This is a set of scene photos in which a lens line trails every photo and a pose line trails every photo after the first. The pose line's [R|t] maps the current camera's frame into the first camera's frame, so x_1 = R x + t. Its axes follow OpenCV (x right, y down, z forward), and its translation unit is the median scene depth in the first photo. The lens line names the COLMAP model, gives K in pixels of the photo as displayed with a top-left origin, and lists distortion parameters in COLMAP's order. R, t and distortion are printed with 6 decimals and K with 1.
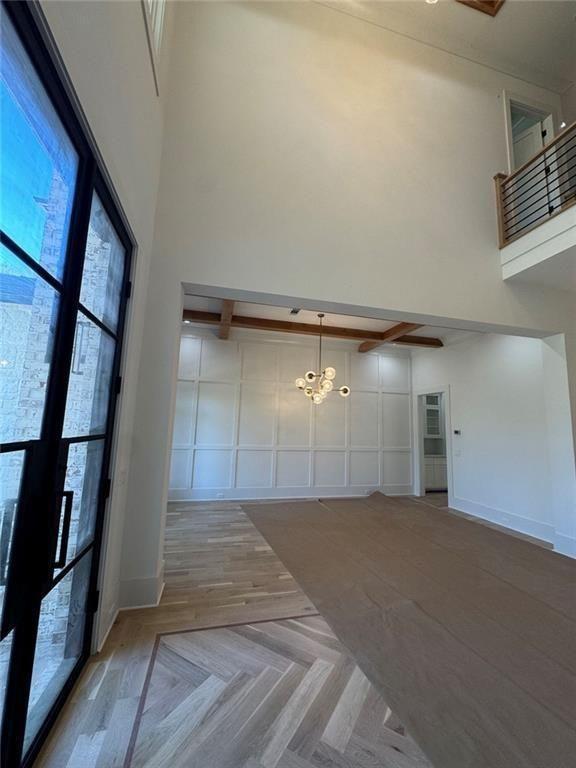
lens RADIAL K [[307.3, 0, 288.0], [0, 307.3, 384.0], [0, 0, 1]] dist [-0.000226, 0.000111]
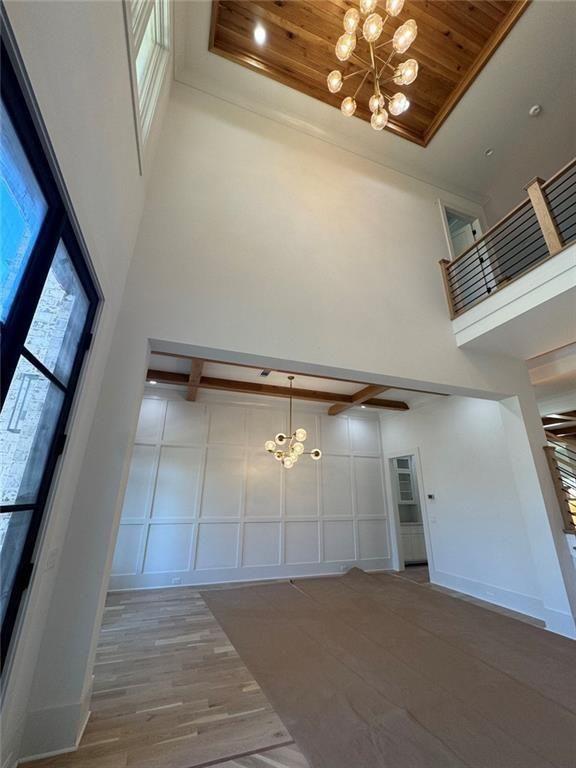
lens RADIAL K [[307.3, 0, 288.0], [0, 307.3, 384.0], [0, 0, 1]] dist [-0.000226, 0.000111]
pose [[0.995267, 0.012191, 0.096405, 0.001096], [0.008509, 0.977355, -0.211436, 0.014570], [-0.096800, 0.211256, 0.972626, 0.029023]]
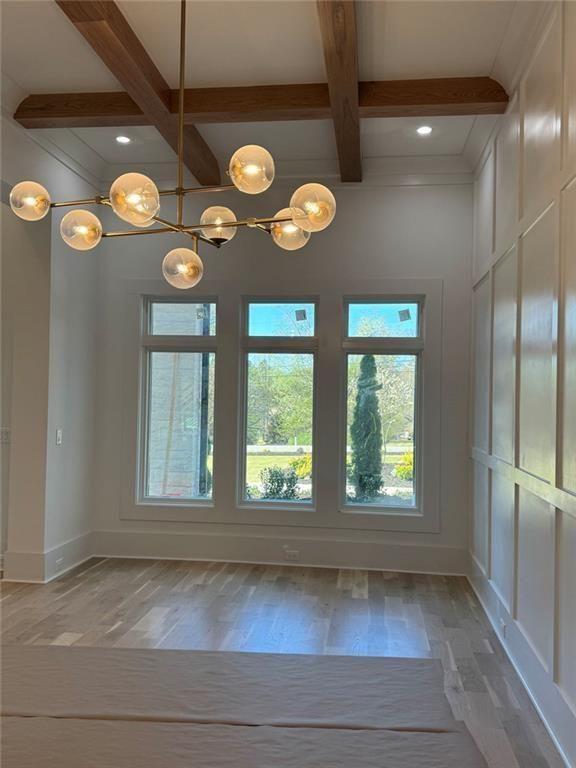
lens RADIAL K [[663.4, 0, 288.0], [0, 663.4, 384.0], [0, 0, 1]] dist [-0.000366, -0.000056]
pose [[-0.361527, -0.051919, -0.930915, 0.712824], [0.094186, 0.991307, -0.091865, 0.250892], [0.927592, -0.120891, -0.353495, 1.600291]]
